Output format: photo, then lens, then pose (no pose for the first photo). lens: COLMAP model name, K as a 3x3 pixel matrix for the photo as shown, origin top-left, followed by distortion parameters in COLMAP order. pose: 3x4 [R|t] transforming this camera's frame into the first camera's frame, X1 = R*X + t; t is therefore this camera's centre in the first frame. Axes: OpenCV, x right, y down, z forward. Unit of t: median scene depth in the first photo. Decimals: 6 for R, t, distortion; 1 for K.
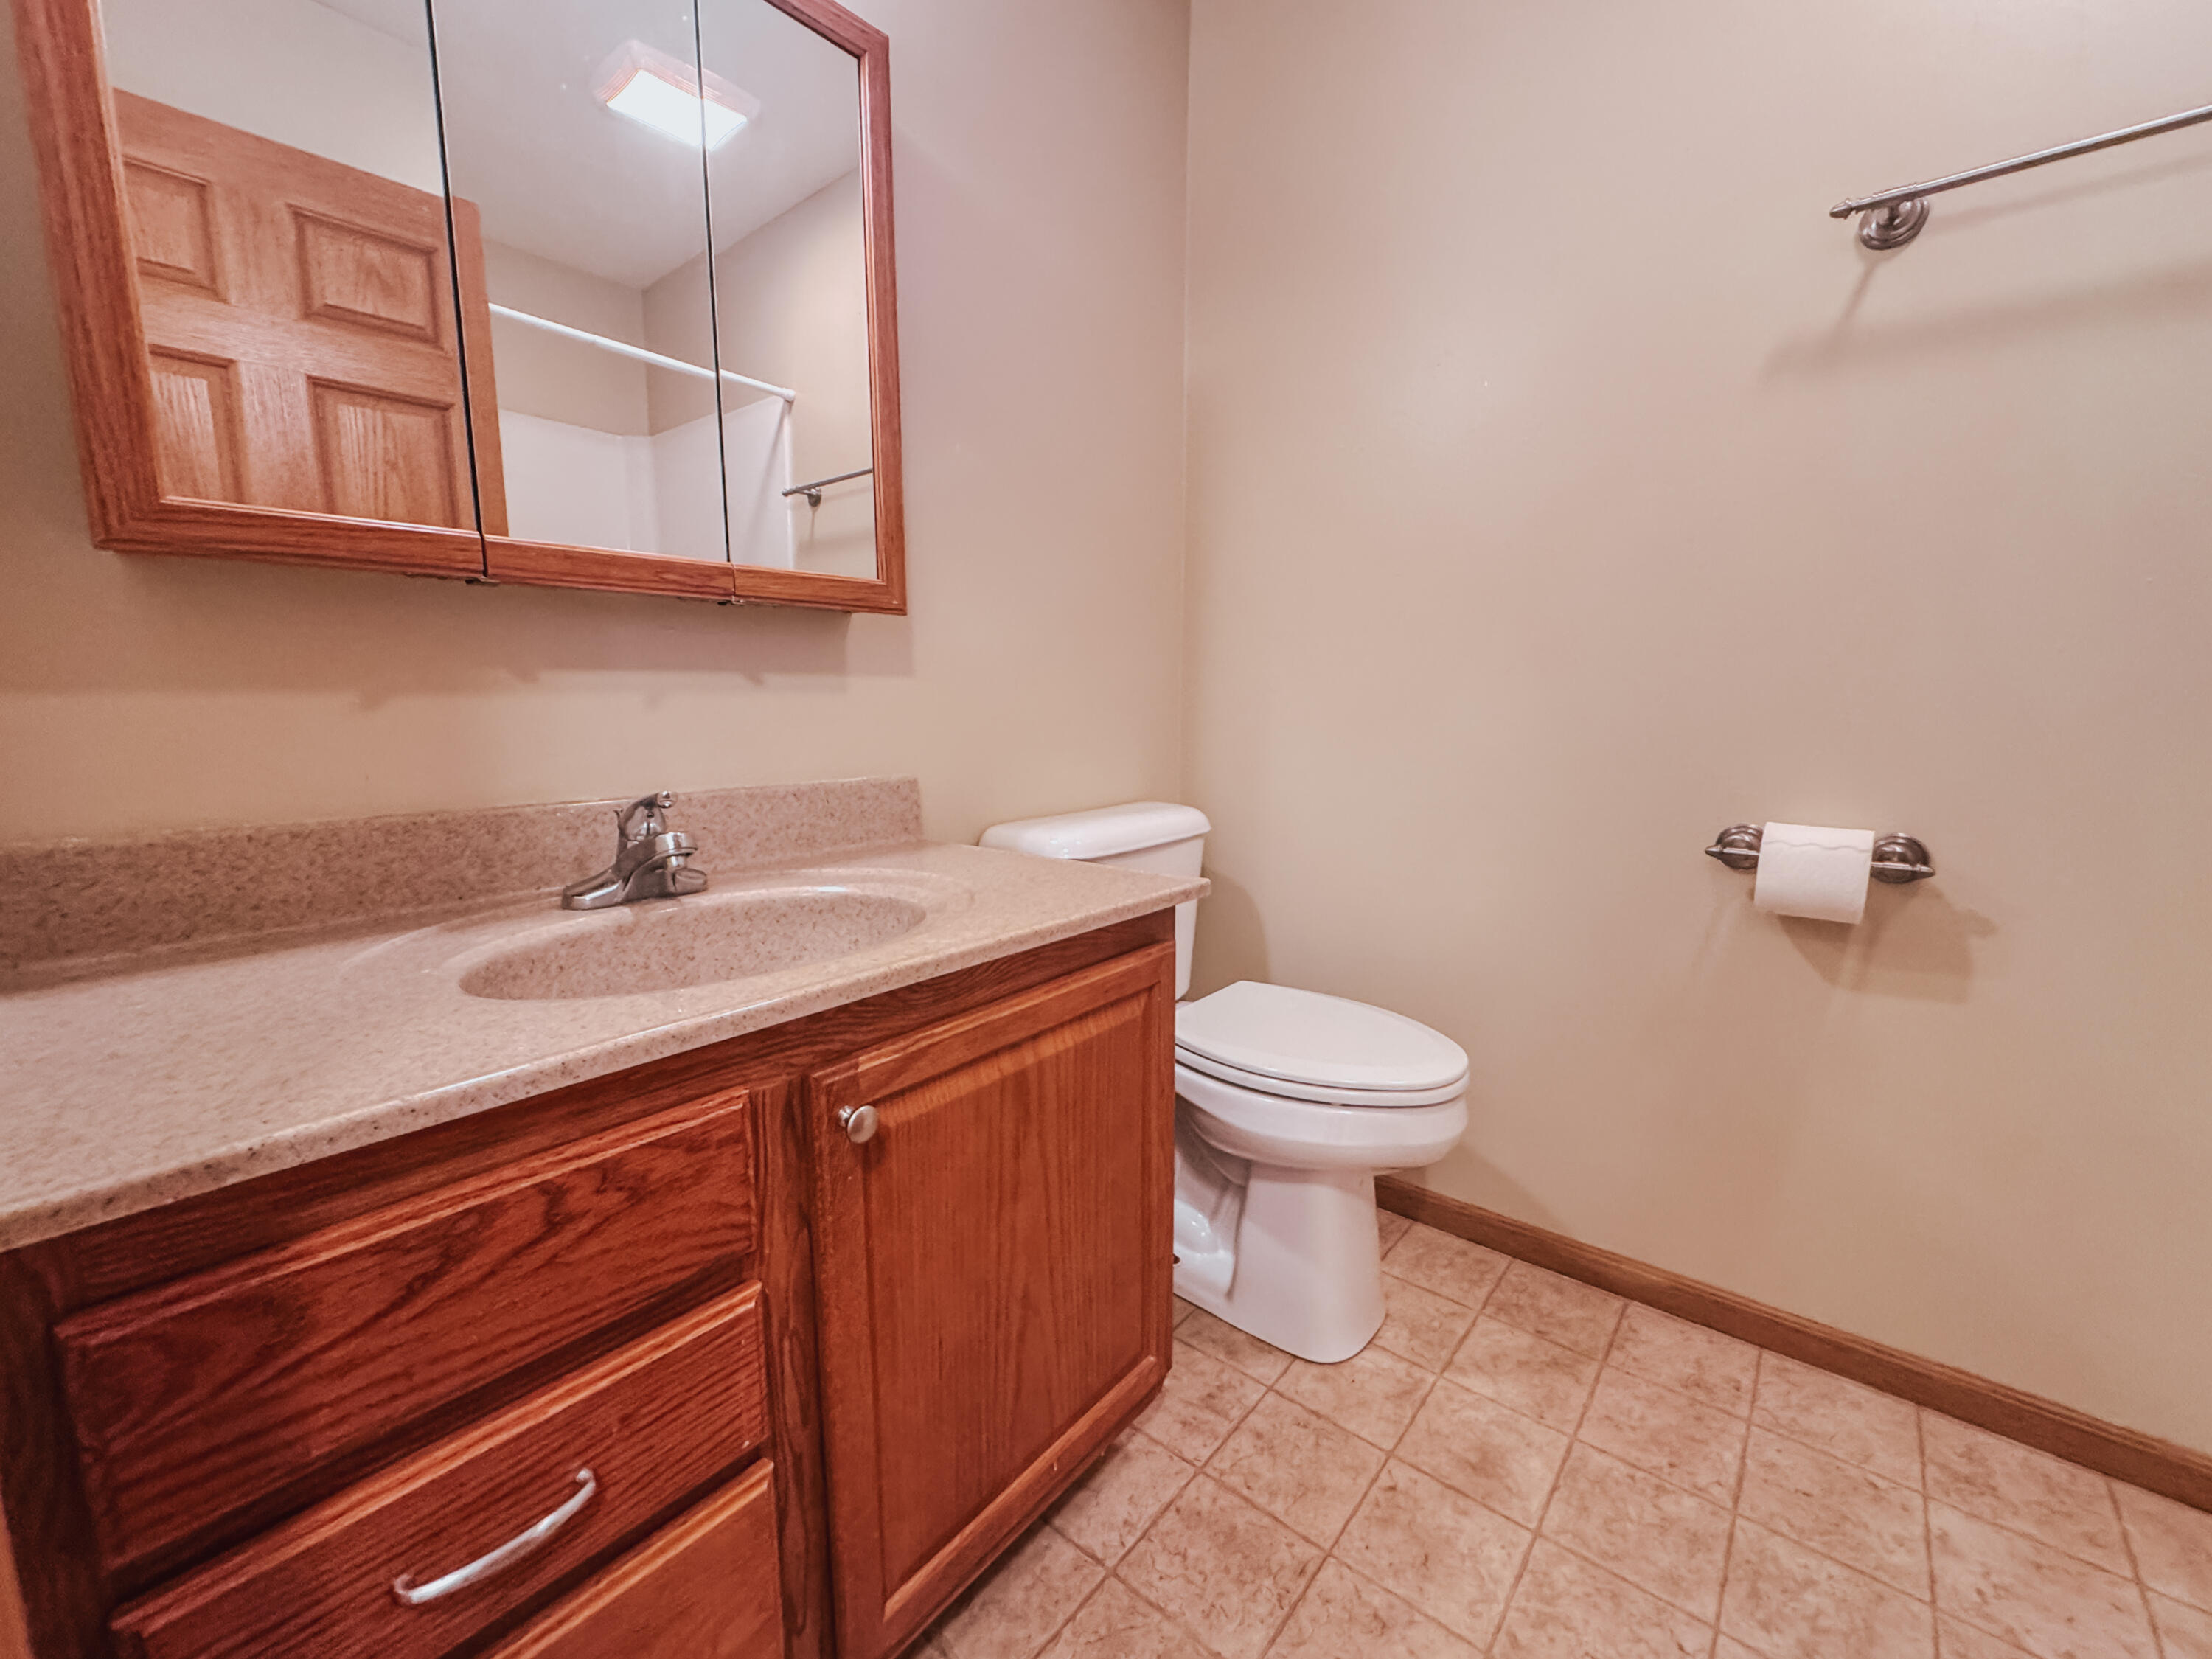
lens RADIAL K [[887.7, 0, 1104.1], [0, 887.7, 828.3], [0, 0, 1]] dist [-0.004241, 0.000304]
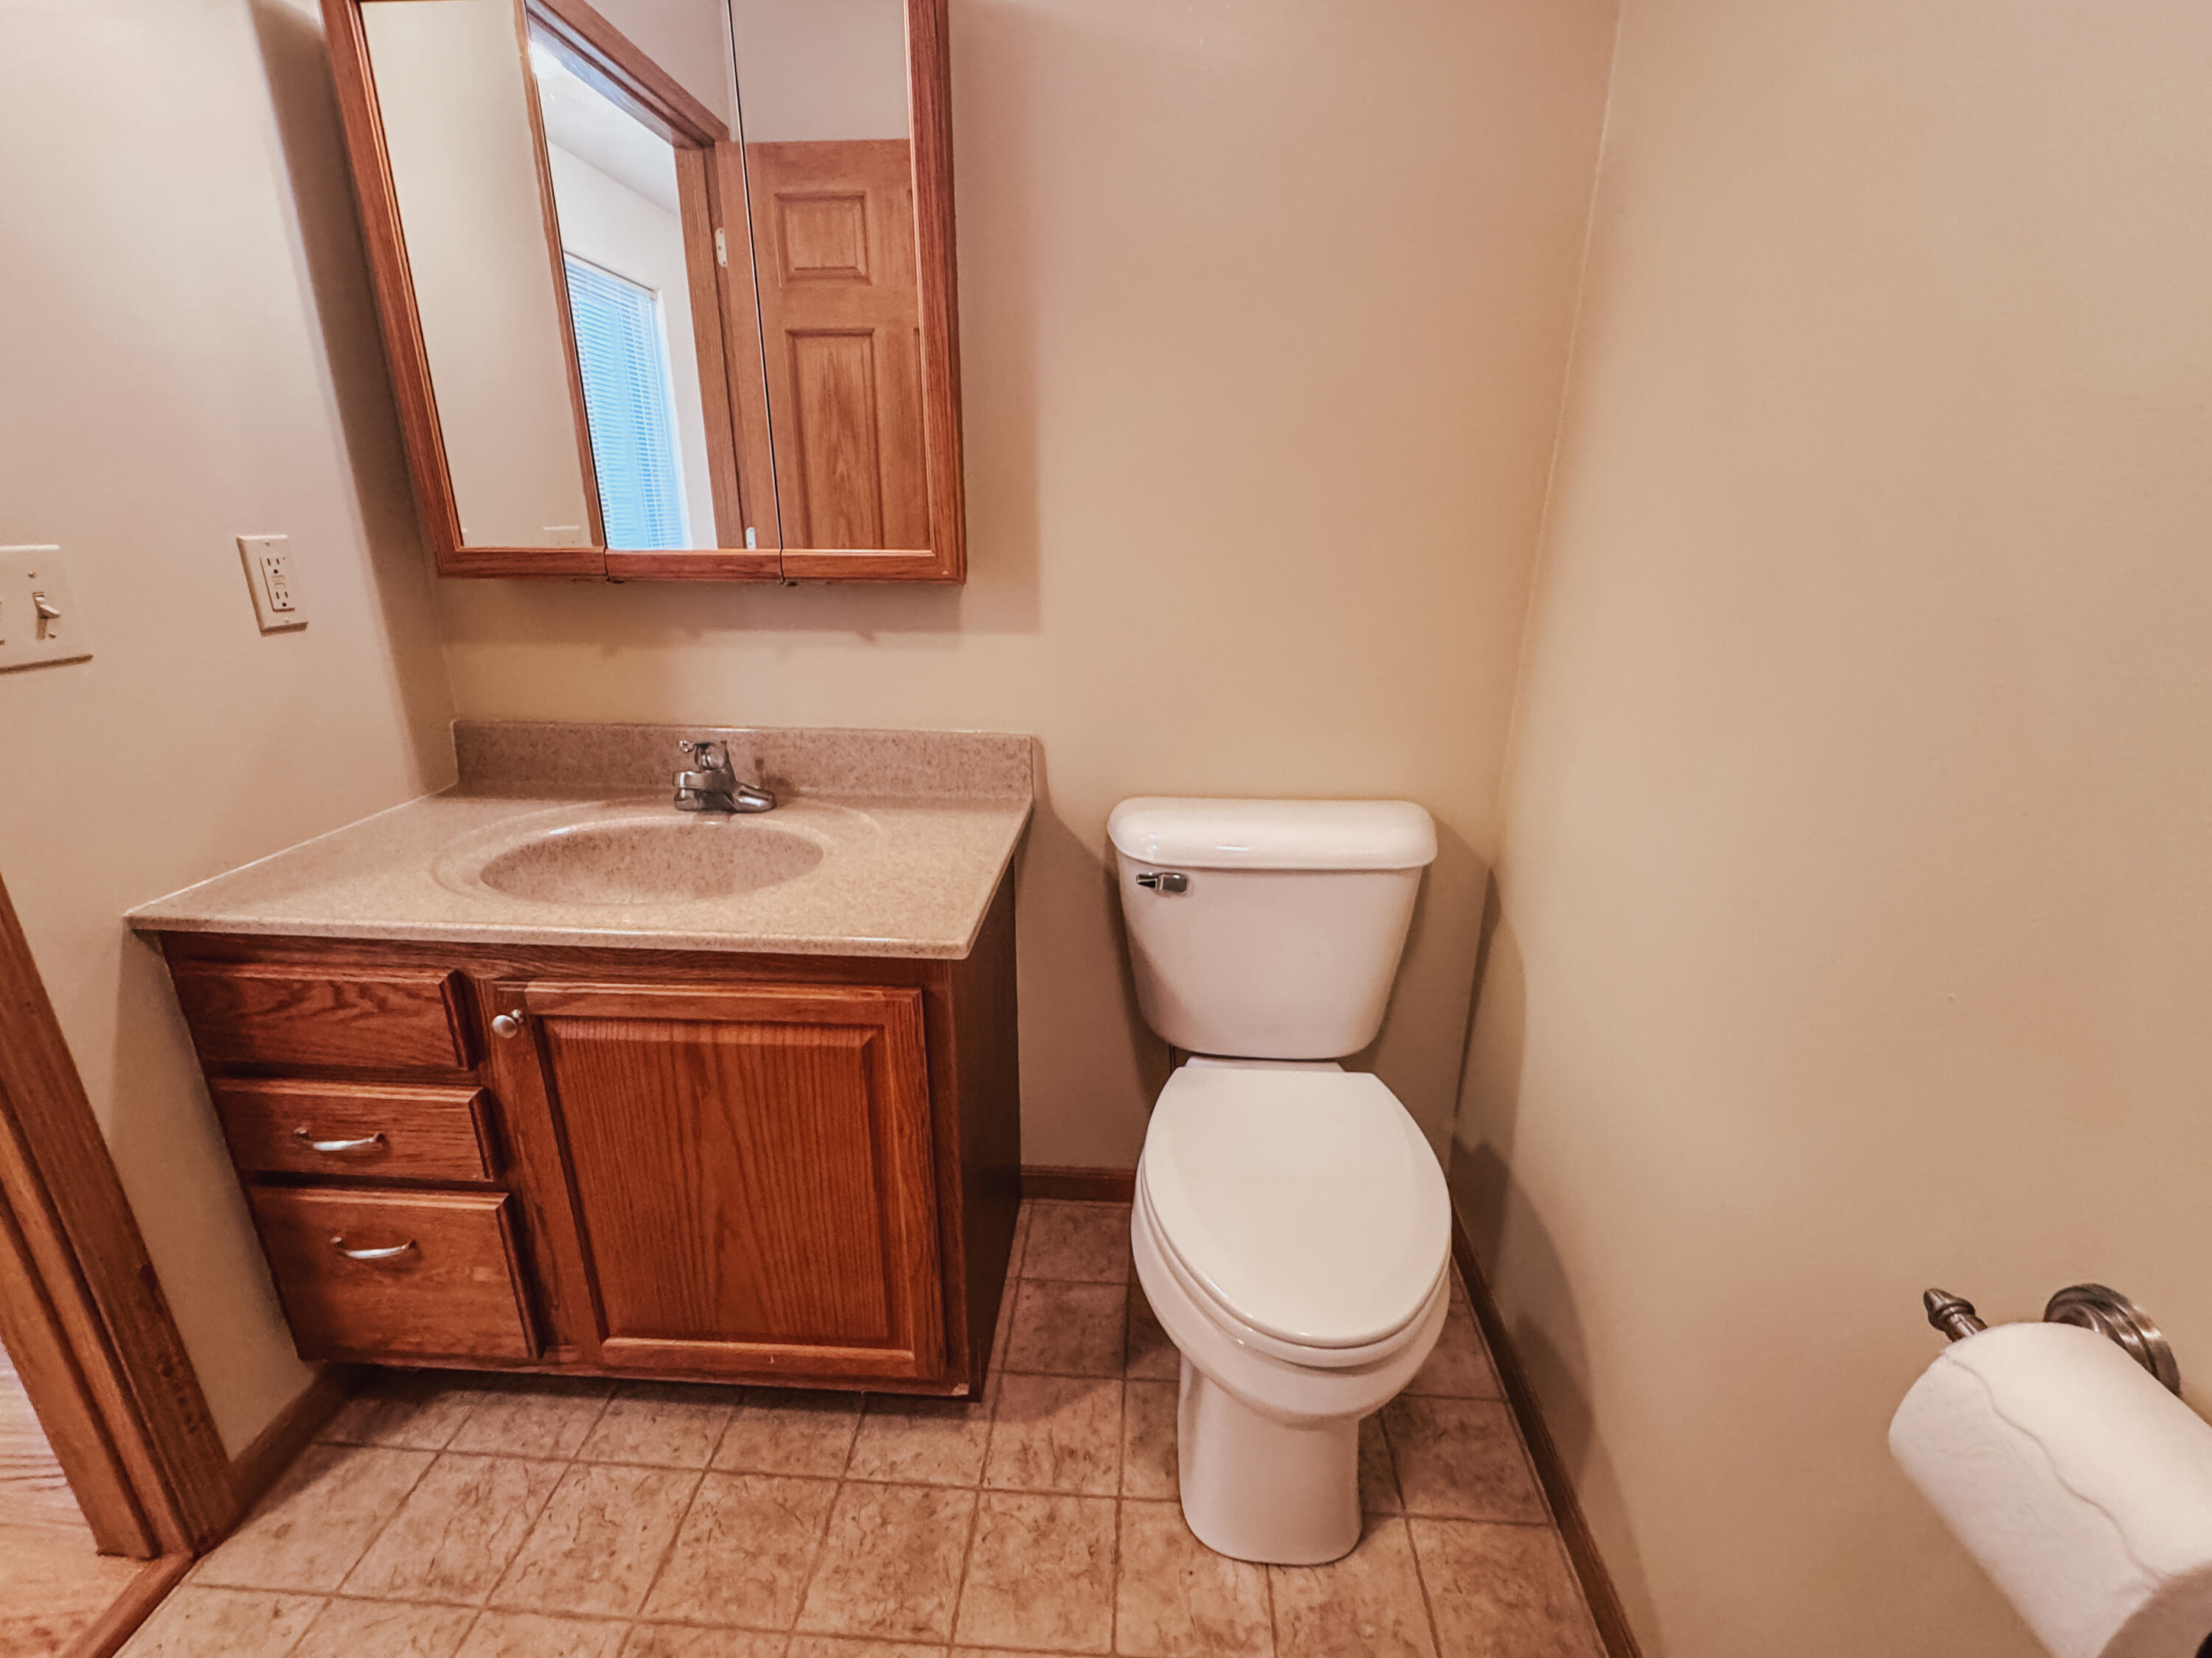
lens RADIAL K [[953.3, 0, 1105.0], [0, 953.3, 828.4], [0, 0, 1]] dist [-0.000951, -0.000167]
pose [[0.603349, 0.263867, -0.752558, 0.977216], [-0.125141, 0.963310, 0.237432, -0.324546], [0.787597, -0.049079, 0.614233, 0.590314]]
